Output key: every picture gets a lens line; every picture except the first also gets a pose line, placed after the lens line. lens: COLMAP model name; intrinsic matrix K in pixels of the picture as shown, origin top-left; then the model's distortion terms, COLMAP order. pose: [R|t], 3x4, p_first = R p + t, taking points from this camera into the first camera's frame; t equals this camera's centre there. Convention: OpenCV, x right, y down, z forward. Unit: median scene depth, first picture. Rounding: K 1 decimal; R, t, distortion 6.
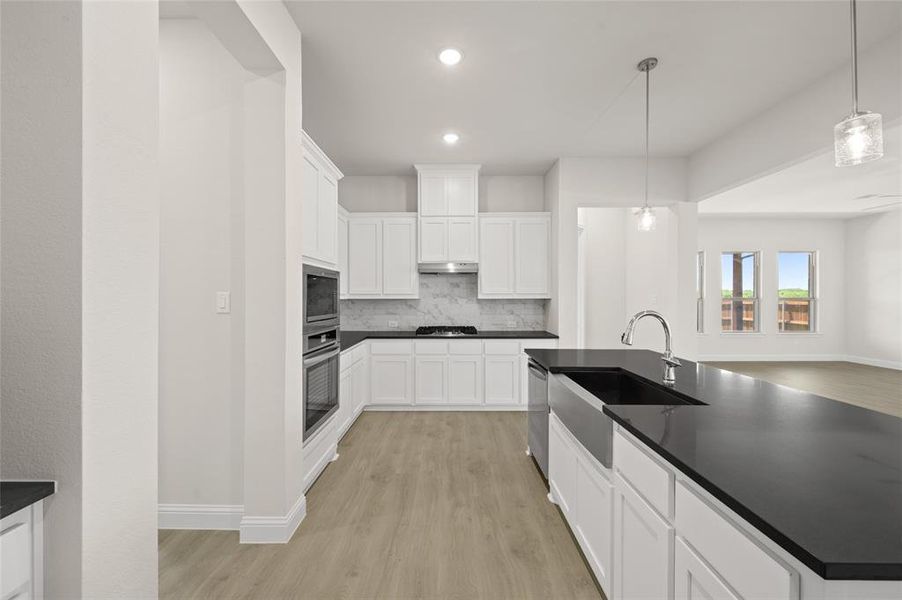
lens RADIAL K [[355.7, 0, 441.3], [0, 355.7, 298.9], [0, 0, 1]] dist [-0.001835, -0.000572]
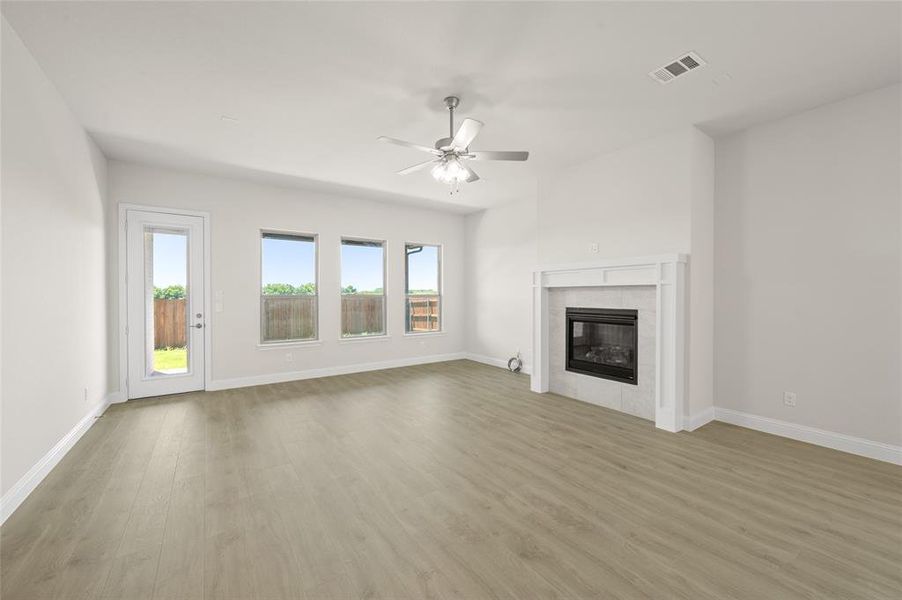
lens RADIAL K [[355.7, 0, 452.3], [0, 355.7, 300.1], [0, 0, 1]] dist [-0.001835, -0.000572]
pose [[0.819551, -0.009642, 0.572925, 1.220612], [0.004088, 0.999931, 0.010981, 0.002970], [-0.572992, -0.006657, 0.819534, 0.465764]]
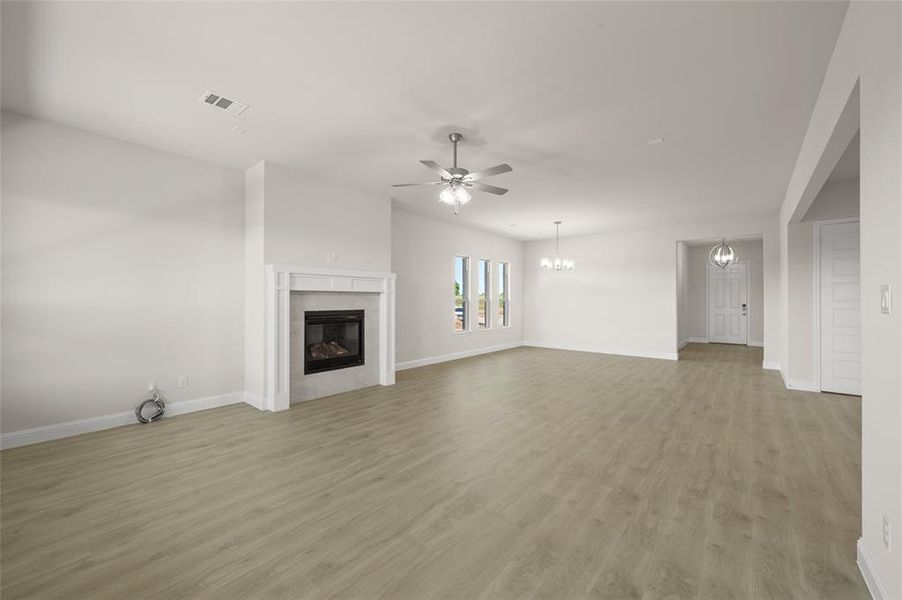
lens RADIAL K [[355.7, 0, 451.7], [0, 355.7, 300.7], [0, 0, 1]] dist [-0.001835, -0.000572]
pose [[-0.775061, 0.000239, 0.631887, 1.067996], [0.002182, 0.999995, 0.002298, 0.006033], [-0.631883, 0.003160, -0.775057, 2.054992]]
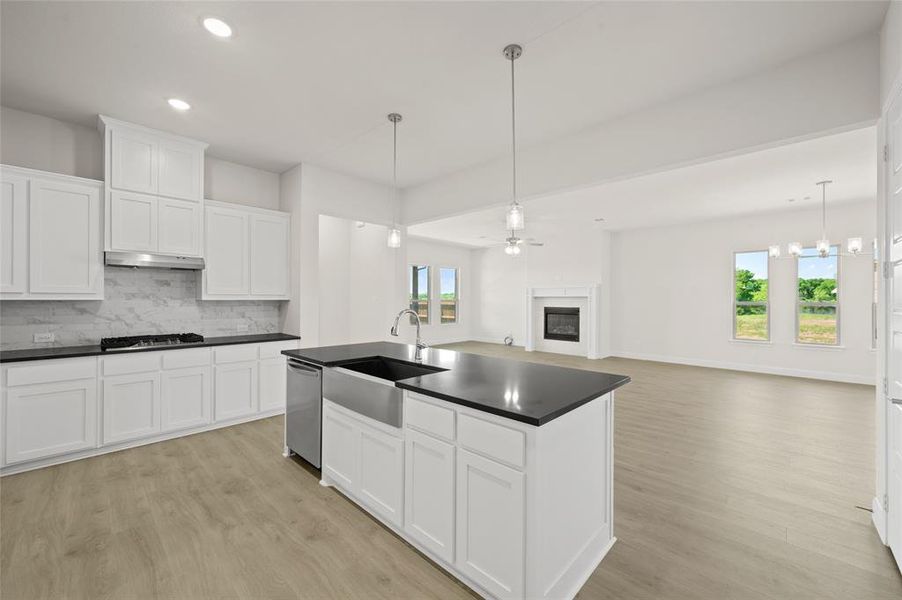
lens RADIAL K [[355.7, 0, 452.4], [0, 355.7, 300.4], [0, 0, 1]] dist [-0.001835, -0.000572]
pose [[0.685131, 0.001191, 0.728418, -0.106381], [-0.000828, 0.999999, -0.000856, 0.000470], [-0.728419, -0.000017, 0.685132, -0.016101]]
